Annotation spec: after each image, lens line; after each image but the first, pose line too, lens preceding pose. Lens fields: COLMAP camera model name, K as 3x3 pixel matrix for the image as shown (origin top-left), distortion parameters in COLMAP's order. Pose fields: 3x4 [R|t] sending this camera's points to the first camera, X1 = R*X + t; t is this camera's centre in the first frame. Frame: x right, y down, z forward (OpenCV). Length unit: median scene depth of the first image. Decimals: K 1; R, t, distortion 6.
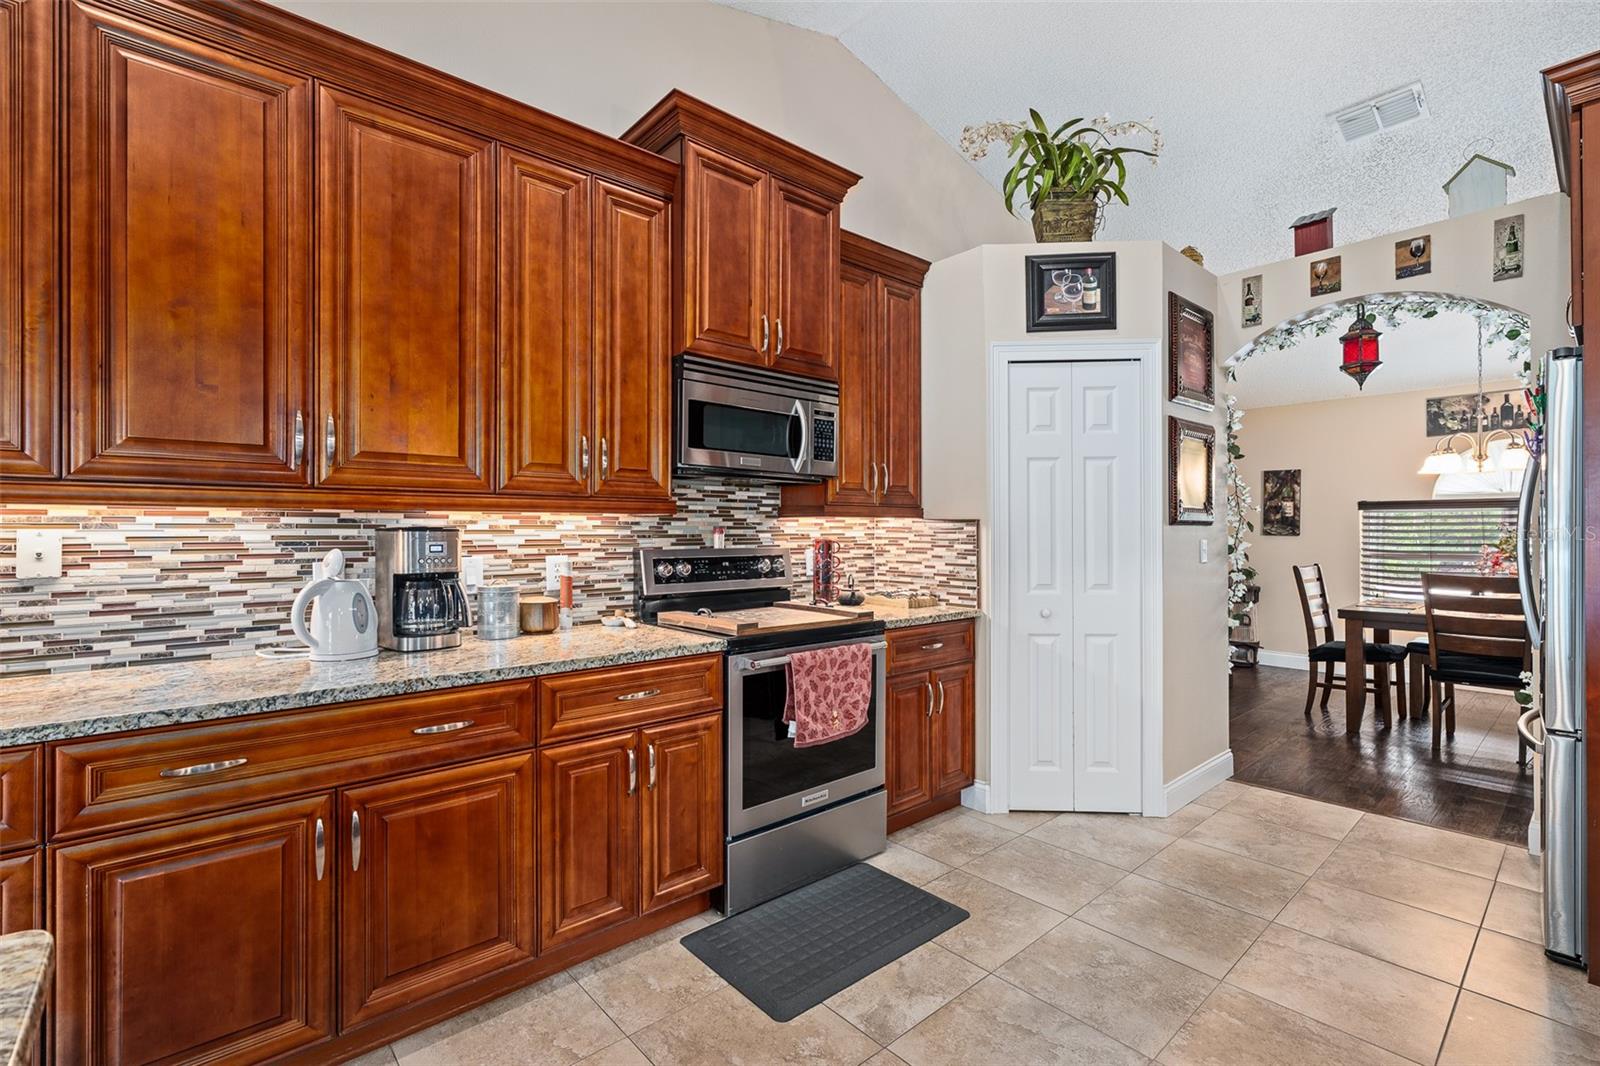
lens RADIAL K [[719.7, 0, 800.2], [0, 719.7, 530.3], [0, 0, 1]] dist [-0.005018, 0.000507]
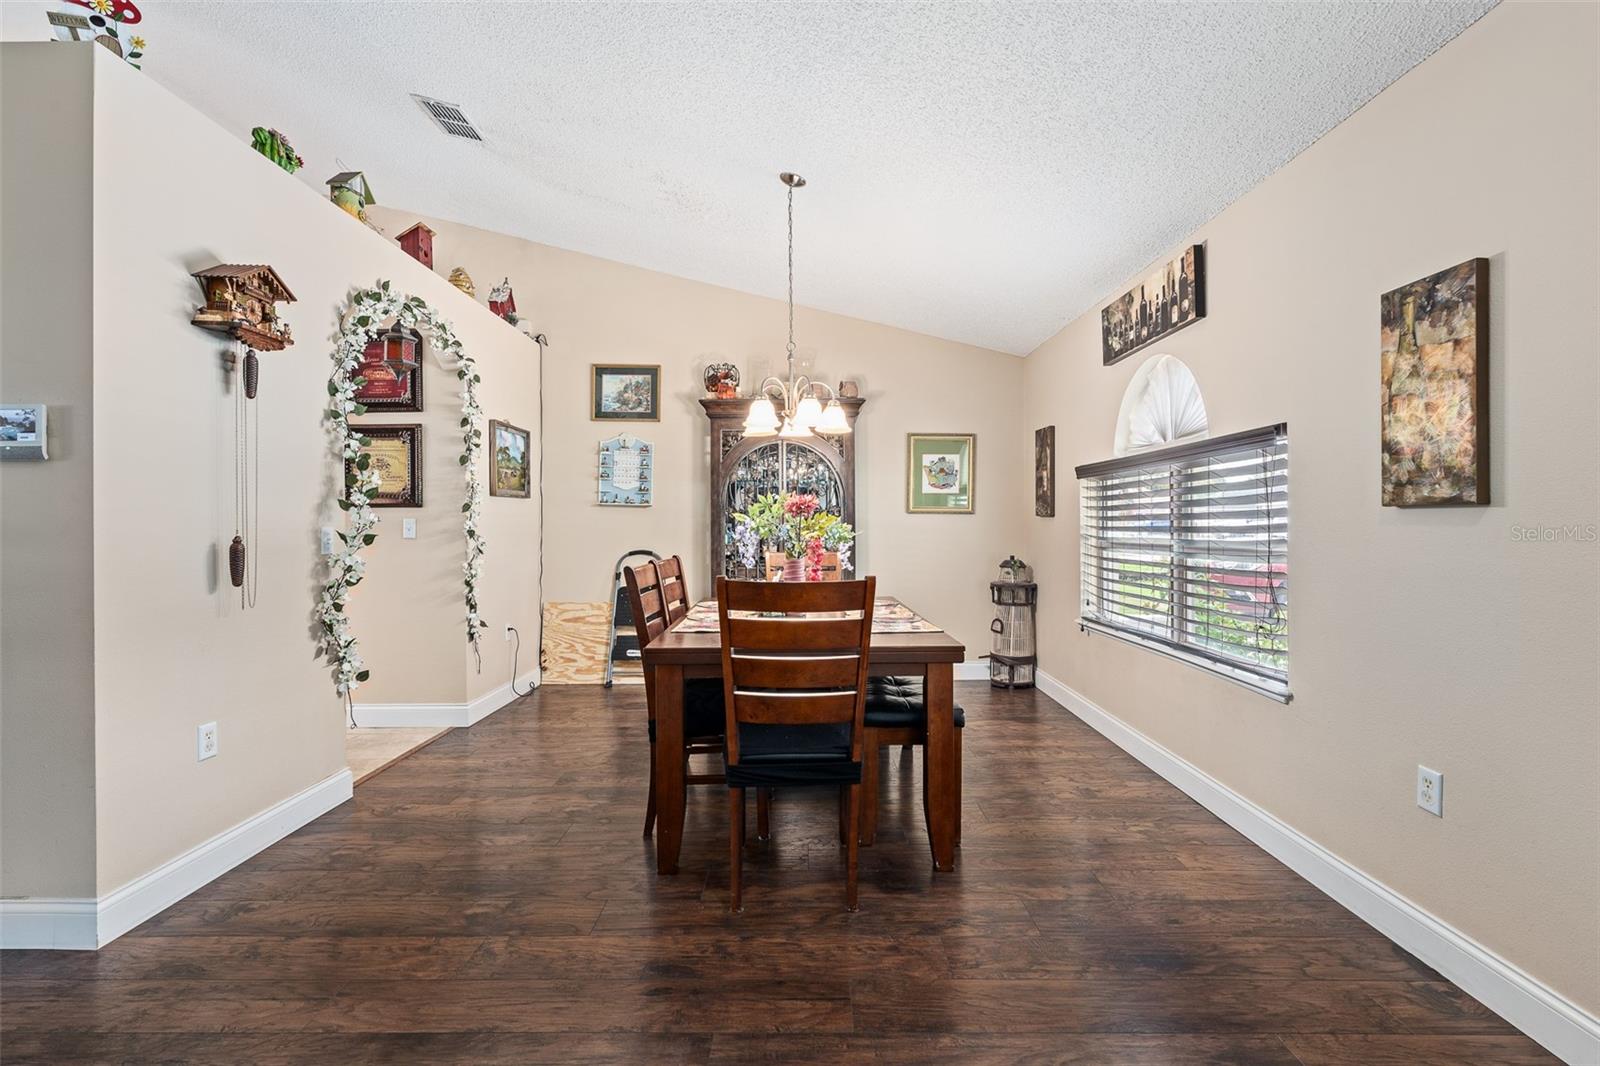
lens RADIAL K [[718.5, 0, 802.7], [0, 718.5, 525.5], [0, 0, 1]] dist [-0.009250, 0.001507]
pose [[0.751589, -0.000443, -0.659632, 2.029531], [0.005304, 0.999972, 0.005371, 0.022911], [0.659611, -0.007535, 0.751570, 0.581132]]
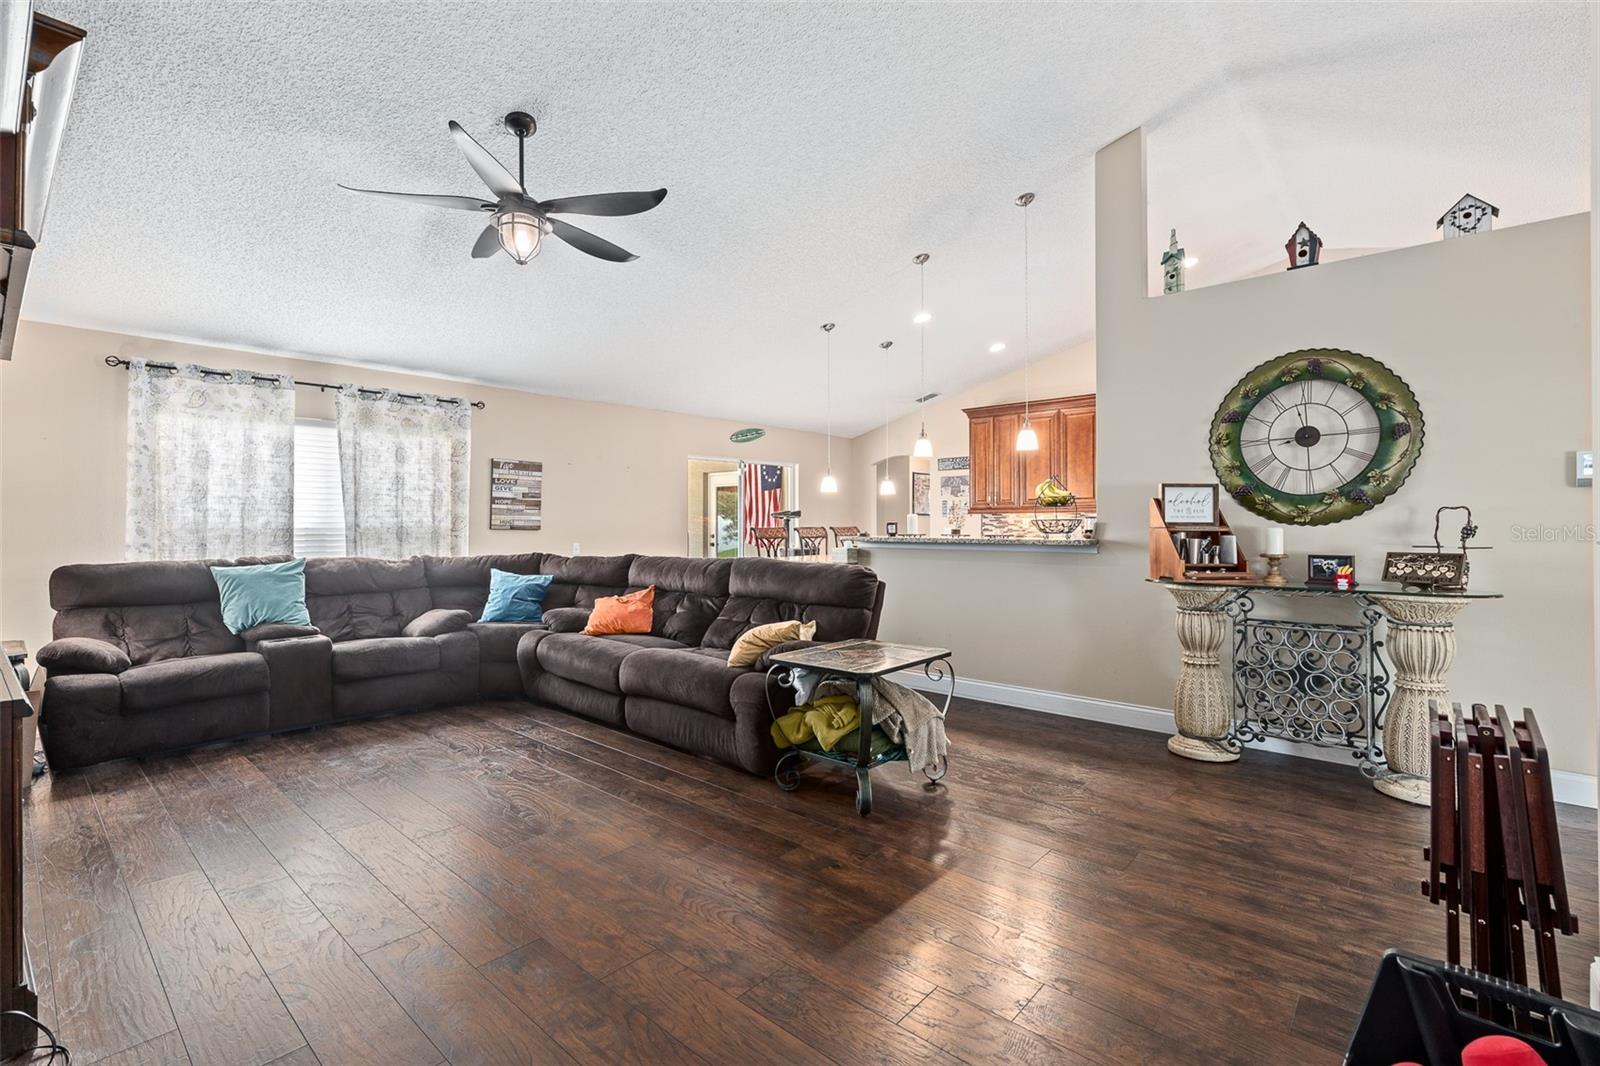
lens RADIAL K [[723.5, 0, 797.9], [0, 723.5, 521.6], [0, 0, 1]] dist [-0.005325, 0.001023]
pose [[0.121855, 0.000488, -0.992548, 1.911540], [0.003704, 0.999993, 0.000946, 0.006357], [0.992541, -0.003792, 0.121852, -0.584952]]
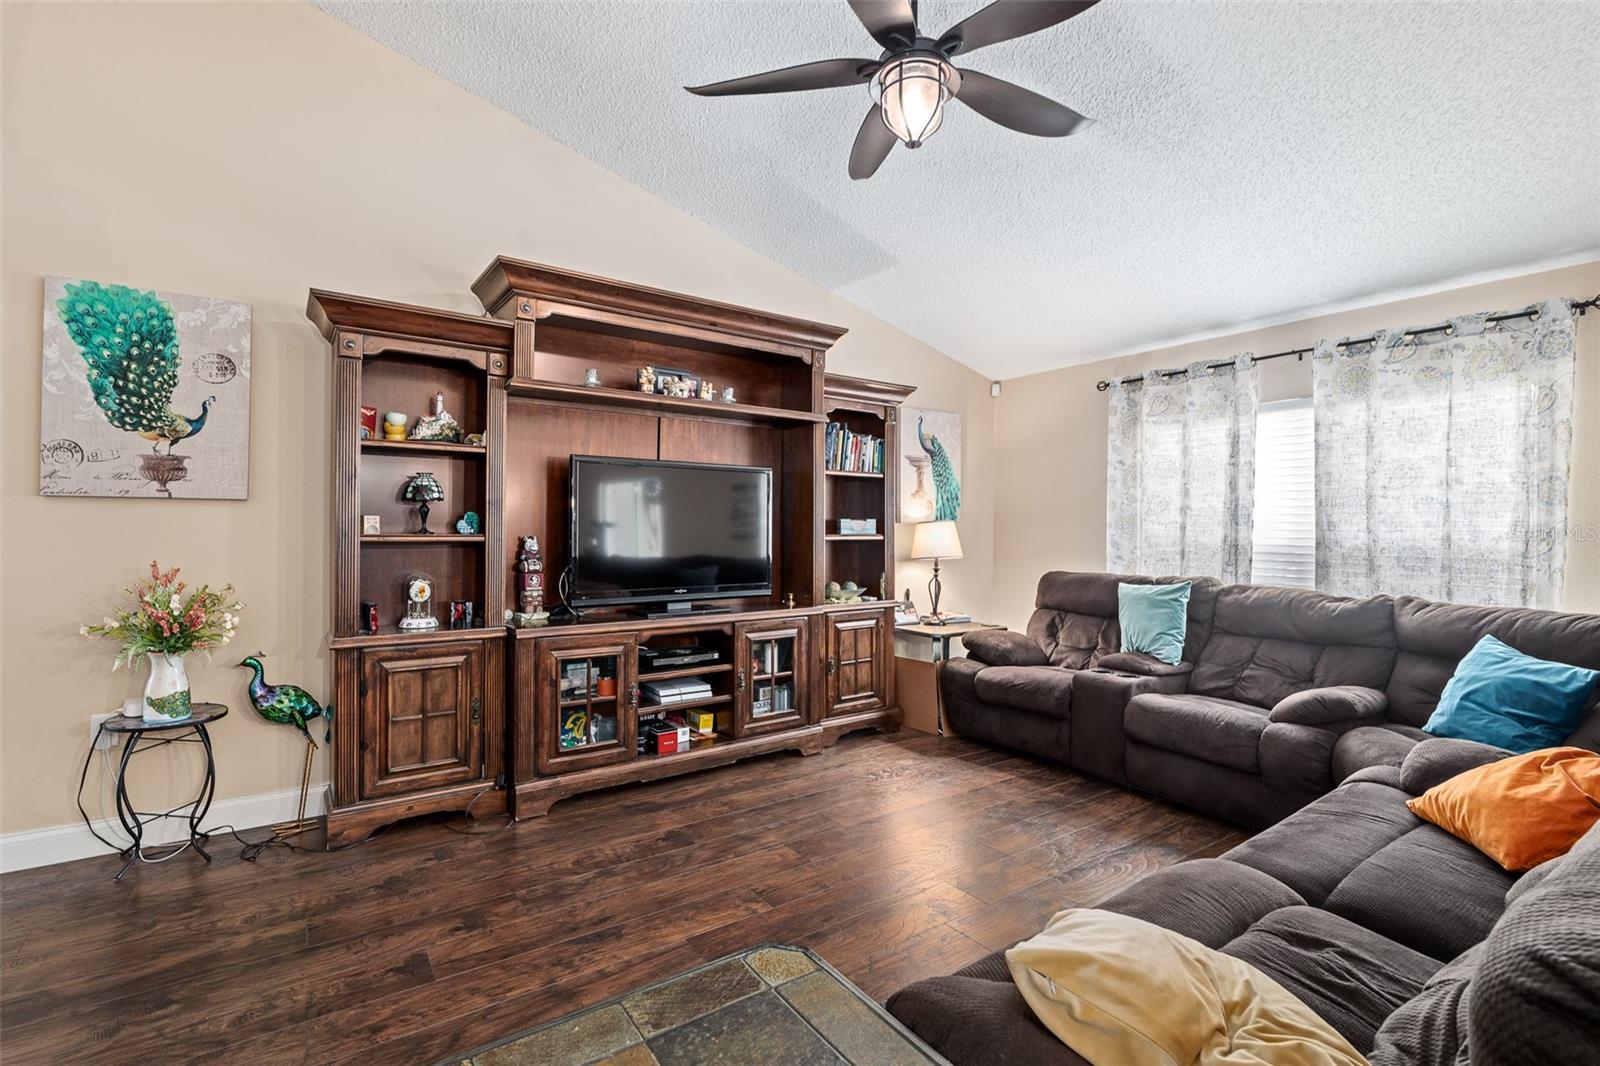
lens RADIAL K [[732.8, 0, 800.0], [0, 732.8, 533.0], [0, 0, 1]] dist [-0.006140, 0.001684]
pose [[-0.994305, -0.006097, 0.106400, 0.836736], [-0.005673, 0.999975, 0.004290, -0.003091], [-0.106423, 0.003662, -0.994314, -0.144196]]
